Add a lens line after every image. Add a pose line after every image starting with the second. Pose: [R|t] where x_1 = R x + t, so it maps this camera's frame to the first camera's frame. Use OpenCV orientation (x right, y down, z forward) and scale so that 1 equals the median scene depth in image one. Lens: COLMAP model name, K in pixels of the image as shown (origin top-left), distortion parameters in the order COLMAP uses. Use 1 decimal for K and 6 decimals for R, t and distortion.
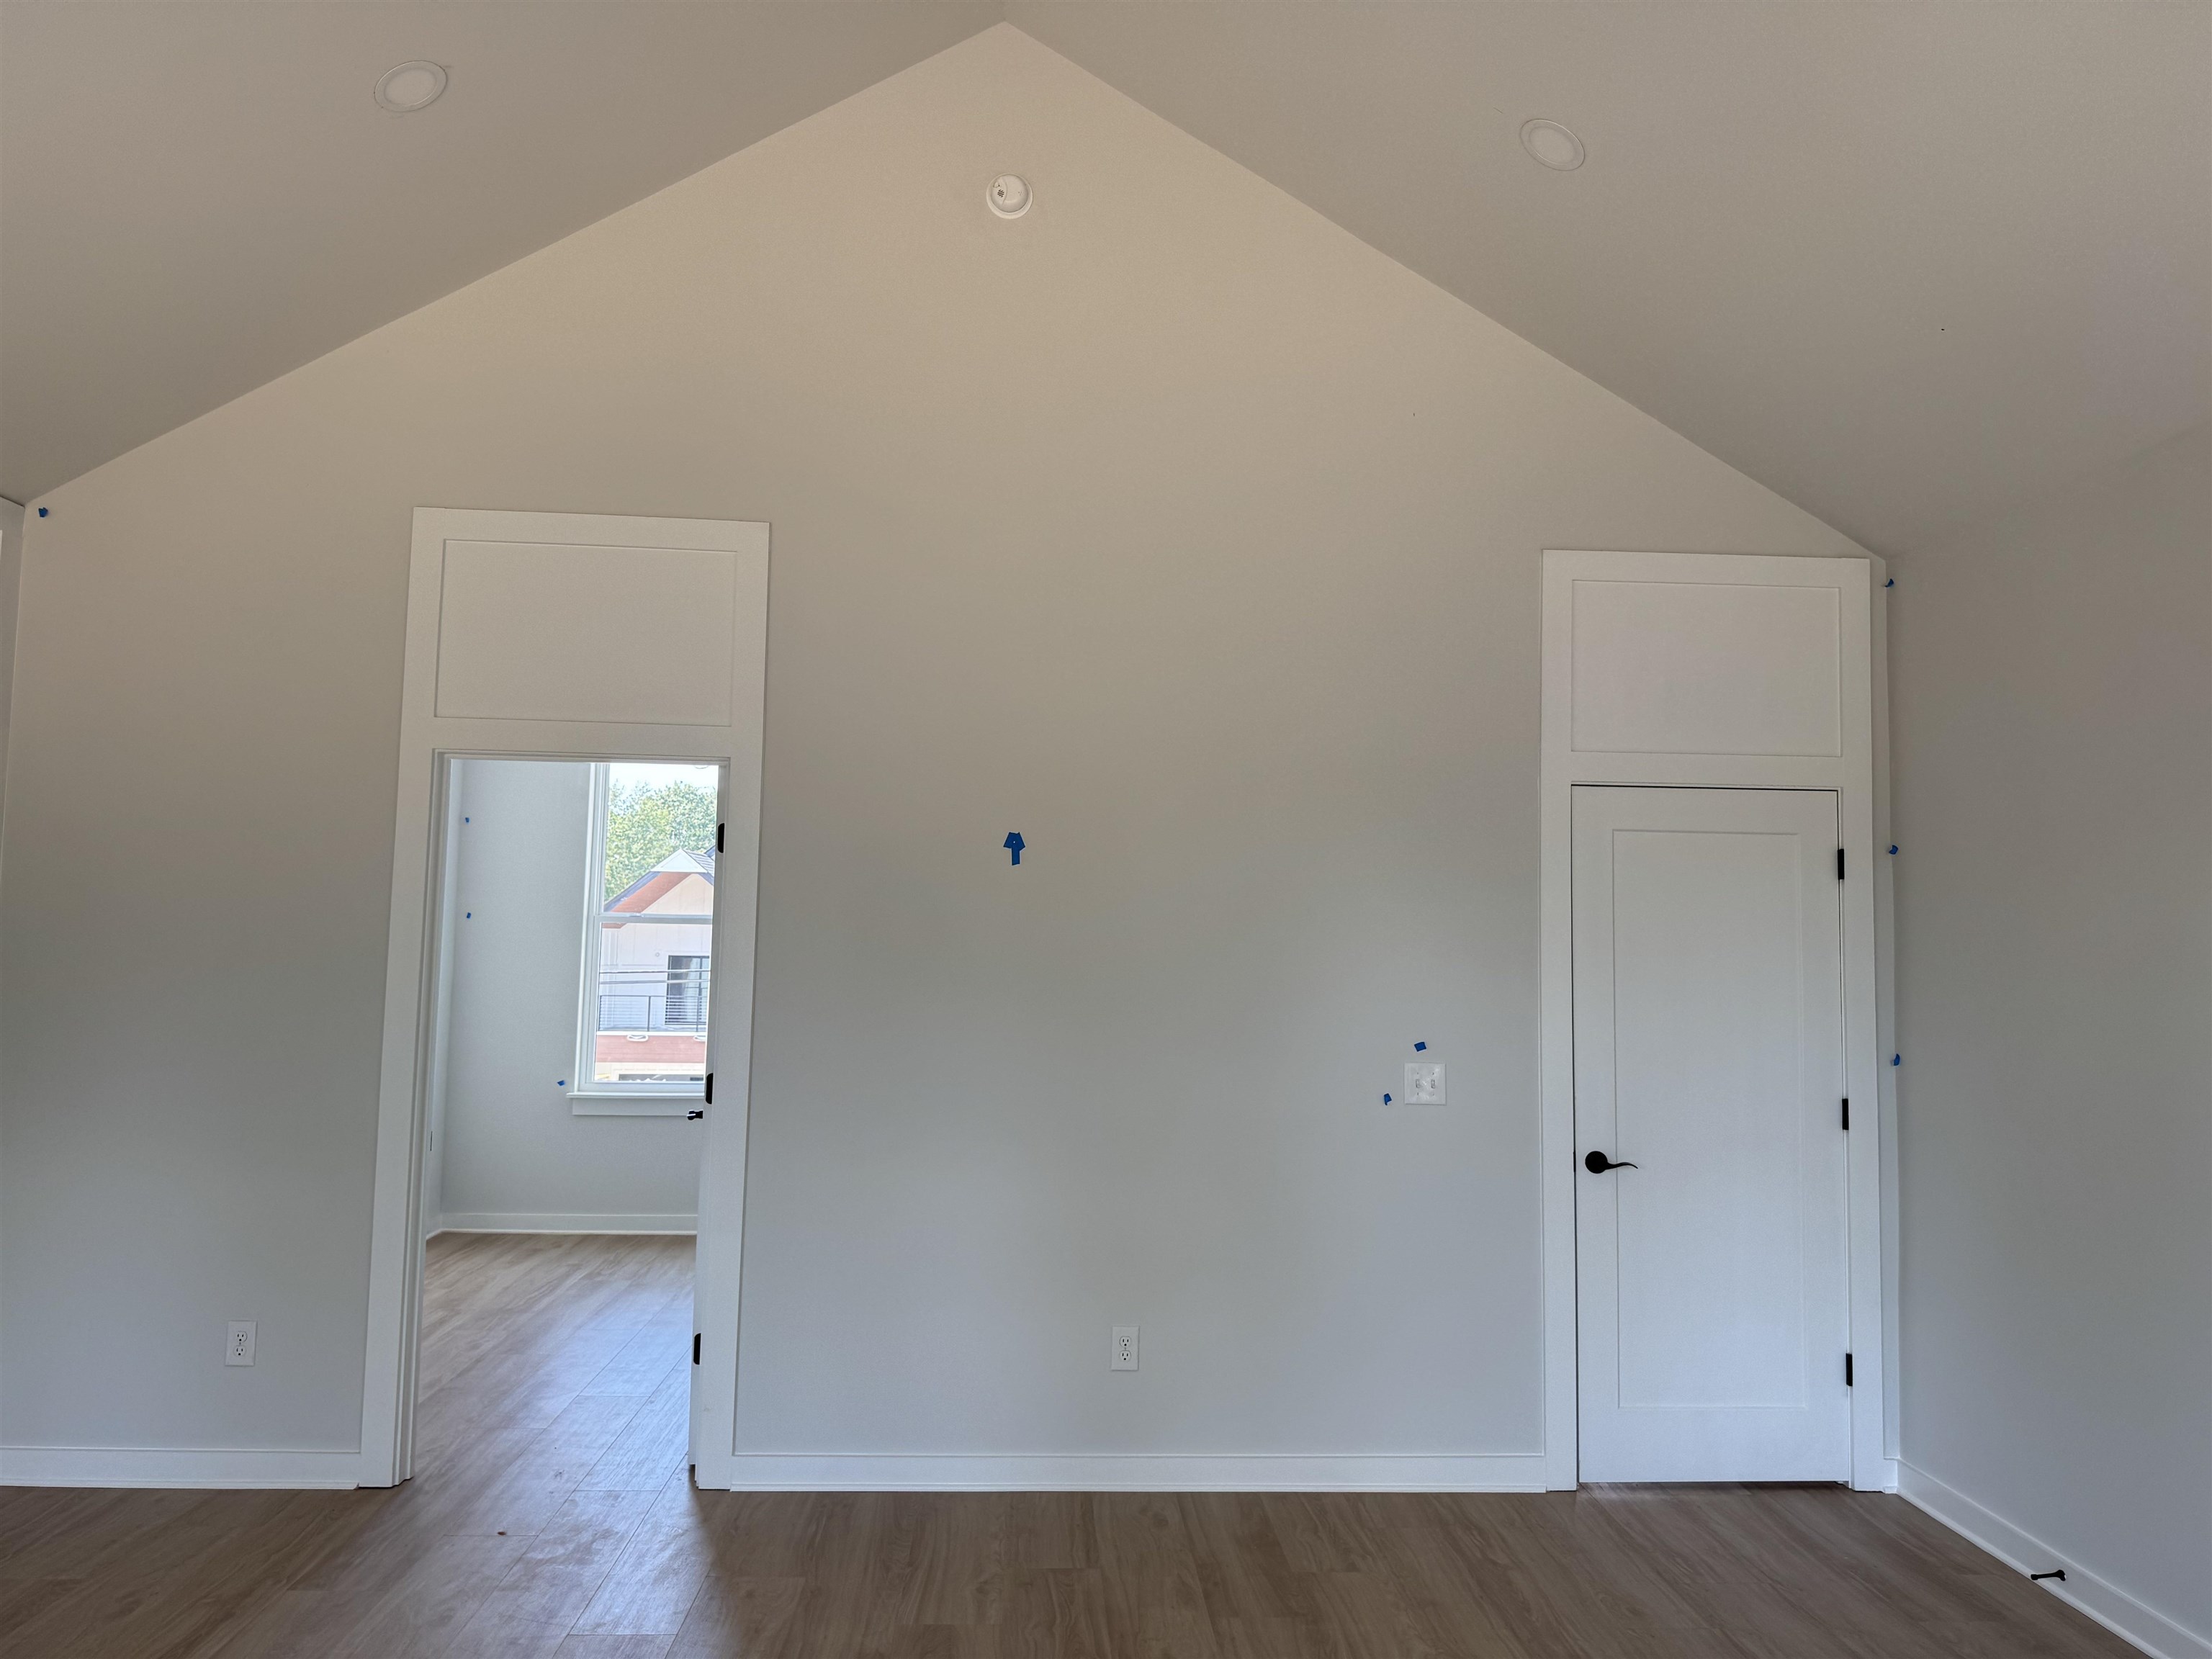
lens RADIAL K [[1543.5, 0, 1109.9], [0, 1543.5, 829.0], [0, 0, 1]] dist [0.106620, -0.164625]
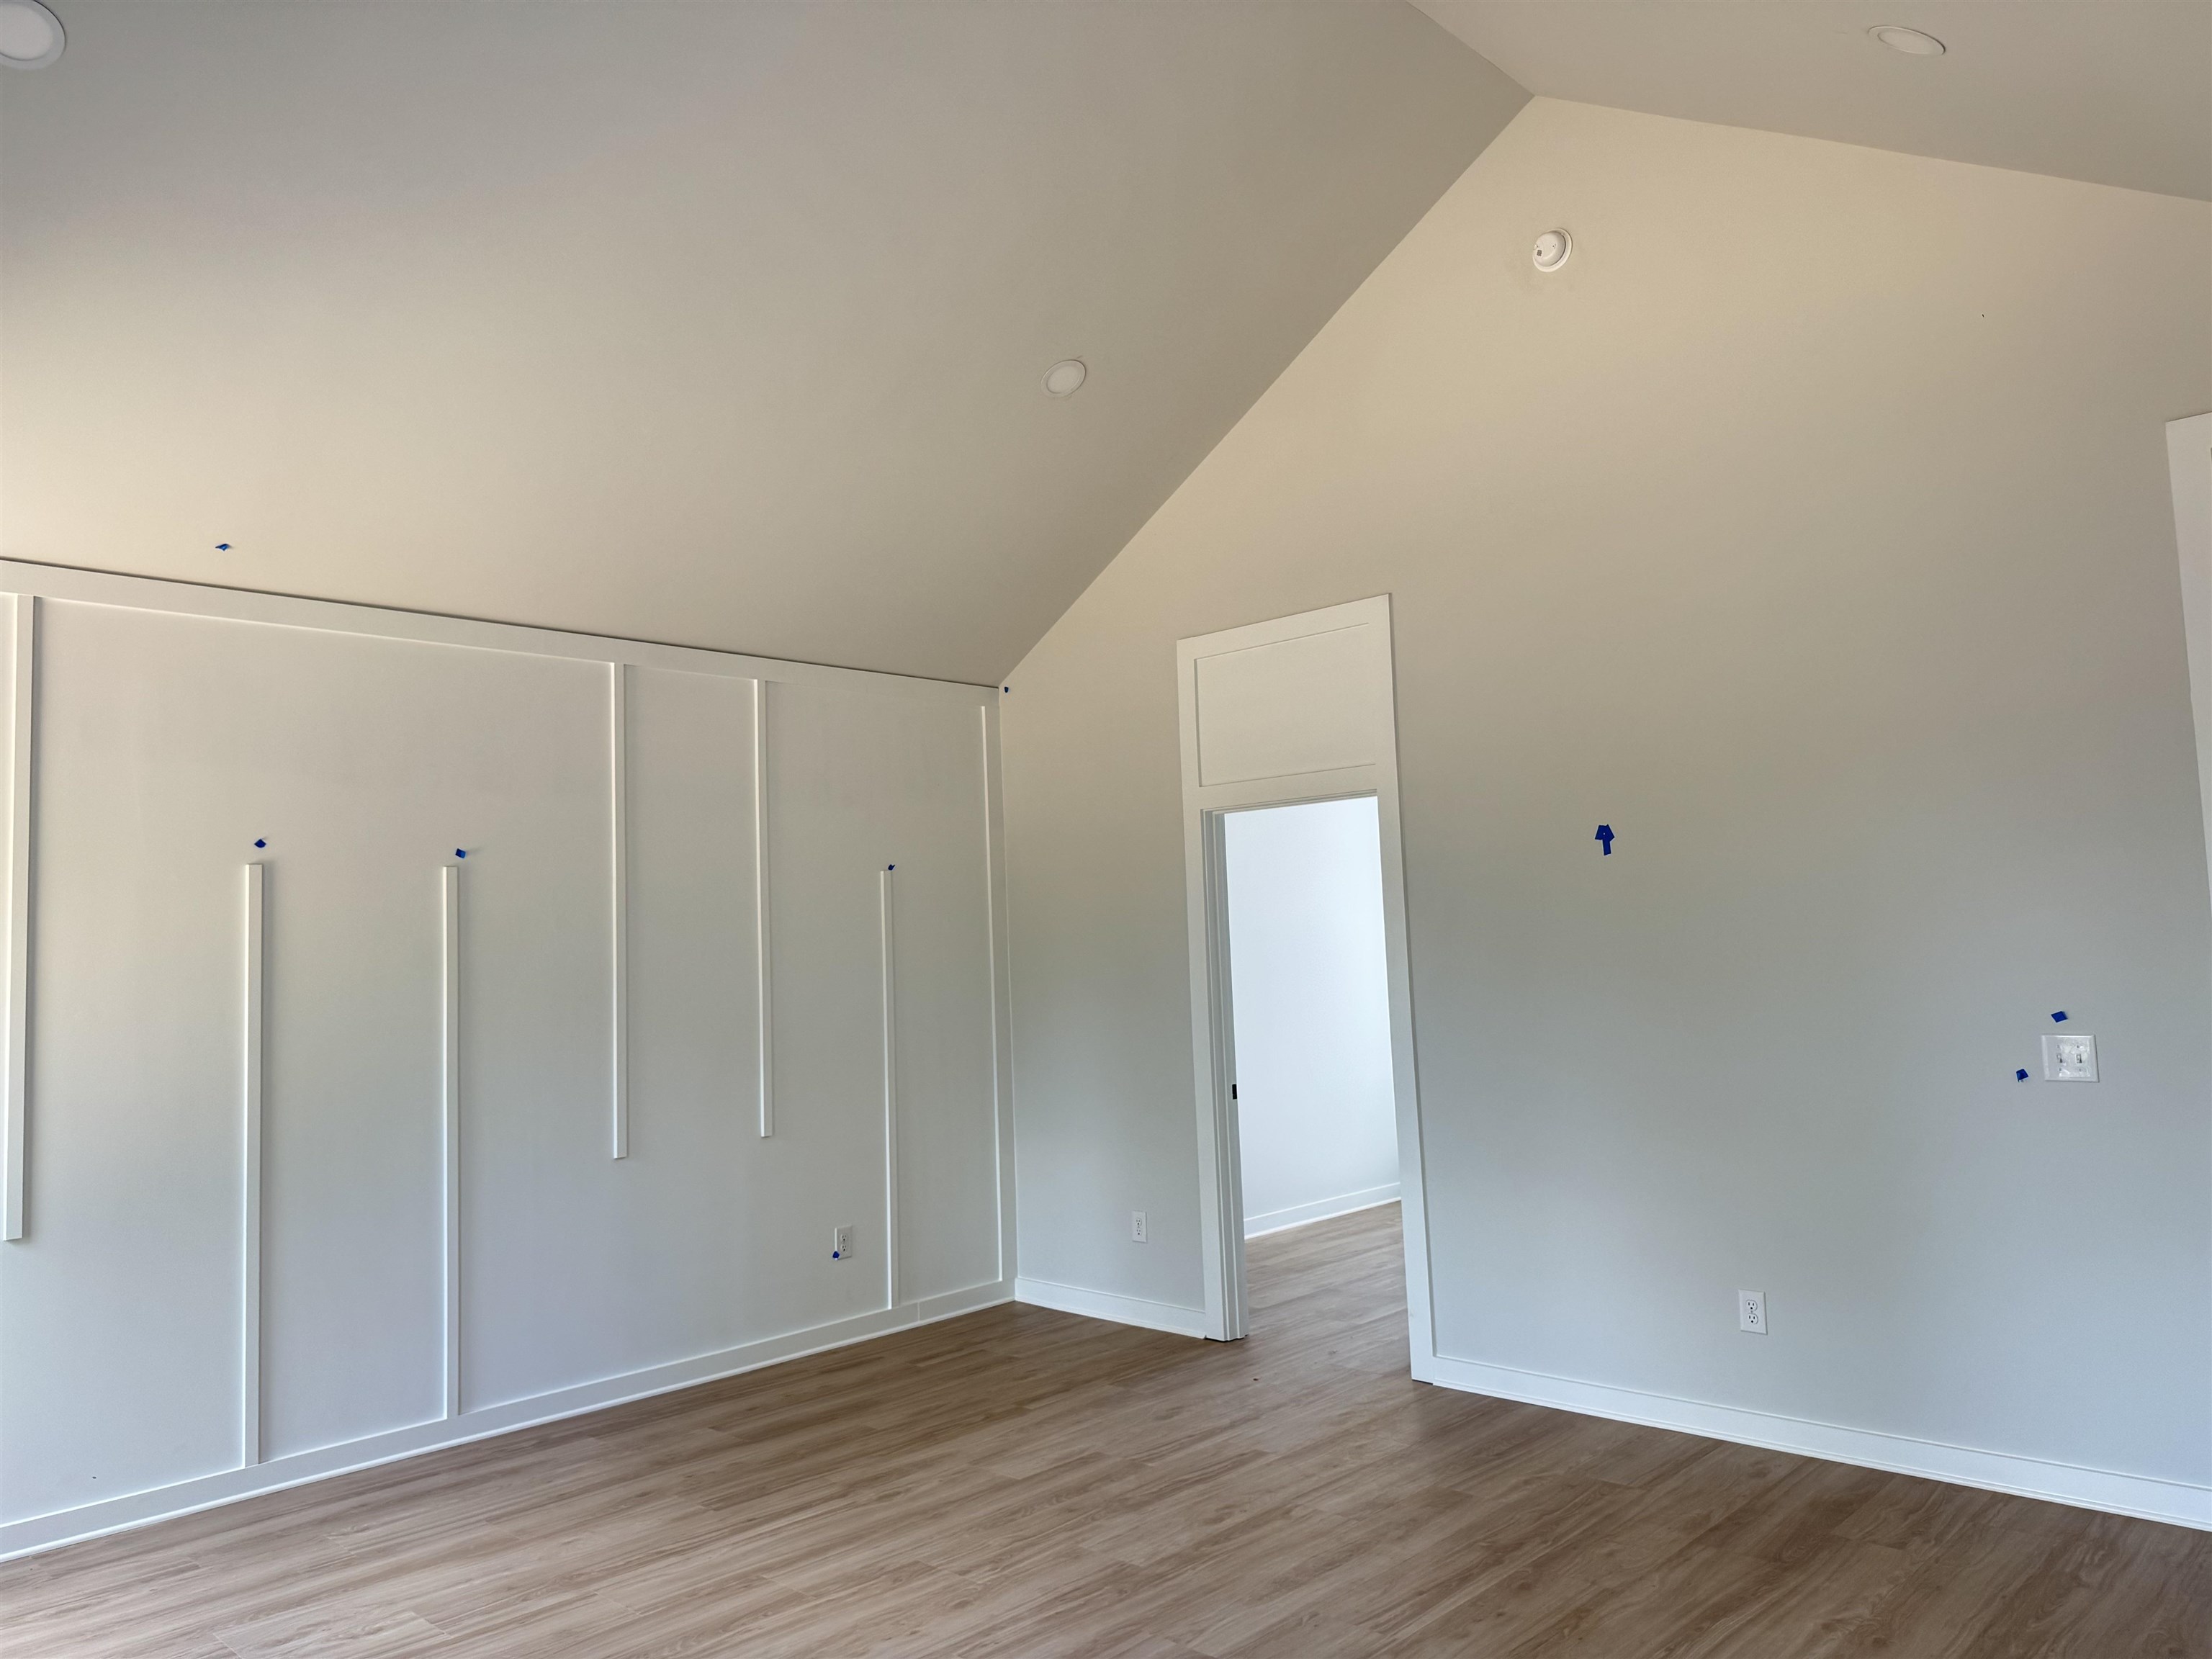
lens RADIAL K [[1552.6, 0, 1102.9], [0, 1552.6, 843.6], [0, 0, 1]] dist [-0.005106, -0.001404]
pose [[0.671596, -0.098812, -0.734299, 0.512319], [0.103813, 0.993840, -0.038789, 0.021436], [0.733609, -0.050179, 0.677717, 0.006654]]
